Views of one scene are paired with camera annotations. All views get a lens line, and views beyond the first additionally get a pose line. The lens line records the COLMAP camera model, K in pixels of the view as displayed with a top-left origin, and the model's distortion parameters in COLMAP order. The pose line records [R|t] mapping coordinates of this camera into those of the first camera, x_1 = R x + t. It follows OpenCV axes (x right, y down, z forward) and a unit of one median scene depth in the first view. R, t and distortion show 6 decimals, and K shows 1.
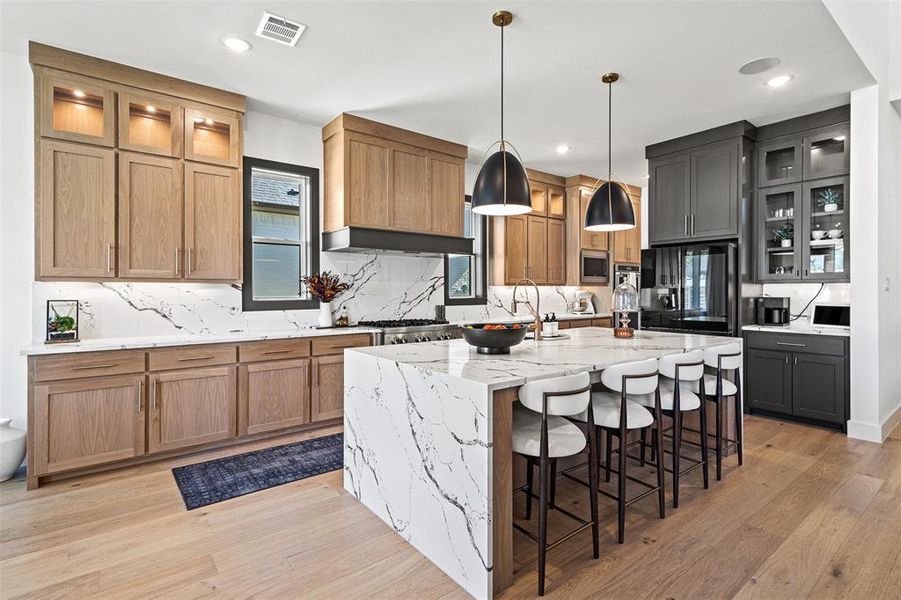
lens RADIAL K [[433.8, 0, 454.2], [0, 433.8, 293.2], [0, 0, 1]] dist [0.020762, -0.003771]
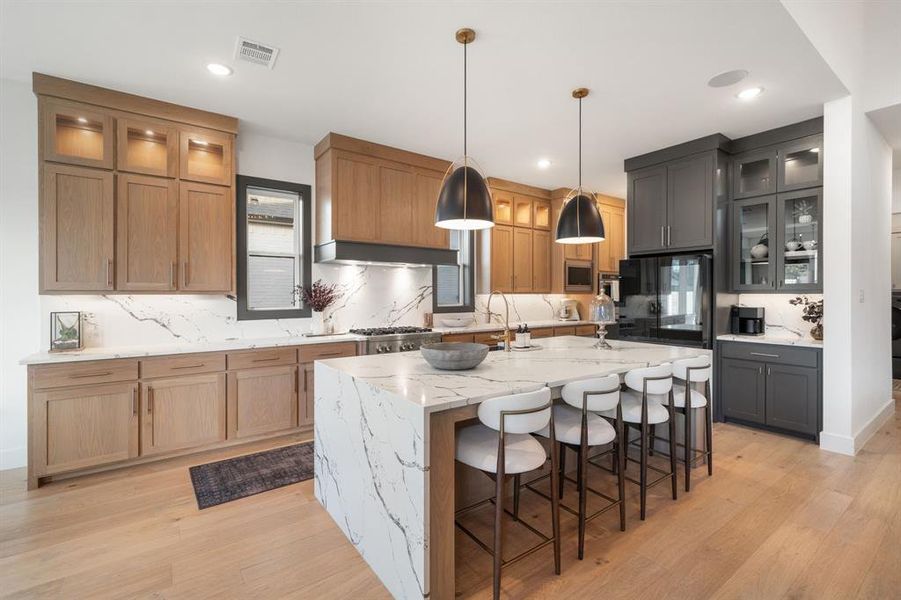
lens RADIAL K [[399.9, 0, 448.1], [0, 399.9, 297.6], [0, 0, 1]] dist [0.002124, 0.002230]
pose [[0.999240, -0.002026, -0.038936, 0.079332], [0.002022, 0.999998, -0.000153, -0.015964], [0.038936, 0.000074, 0.999242, 0.052183]]
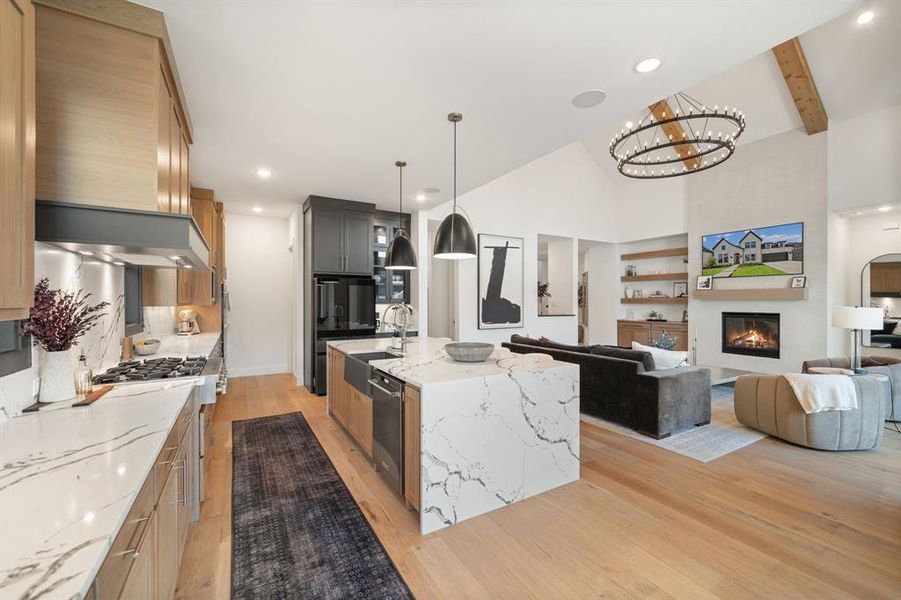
lens RADIAL K [[366.3, 0, 450.0], [0, 366.3, 300.5], [0, 0, 1]] dist [0.003921, 0.000284]
pose [[0.135376, 0.002375, 0.990791, -0.779739], [0.007024, 0.999970, -0.003357, -0.035618], [-0.990769, 0.007413, 0.135355, 0.646680]]
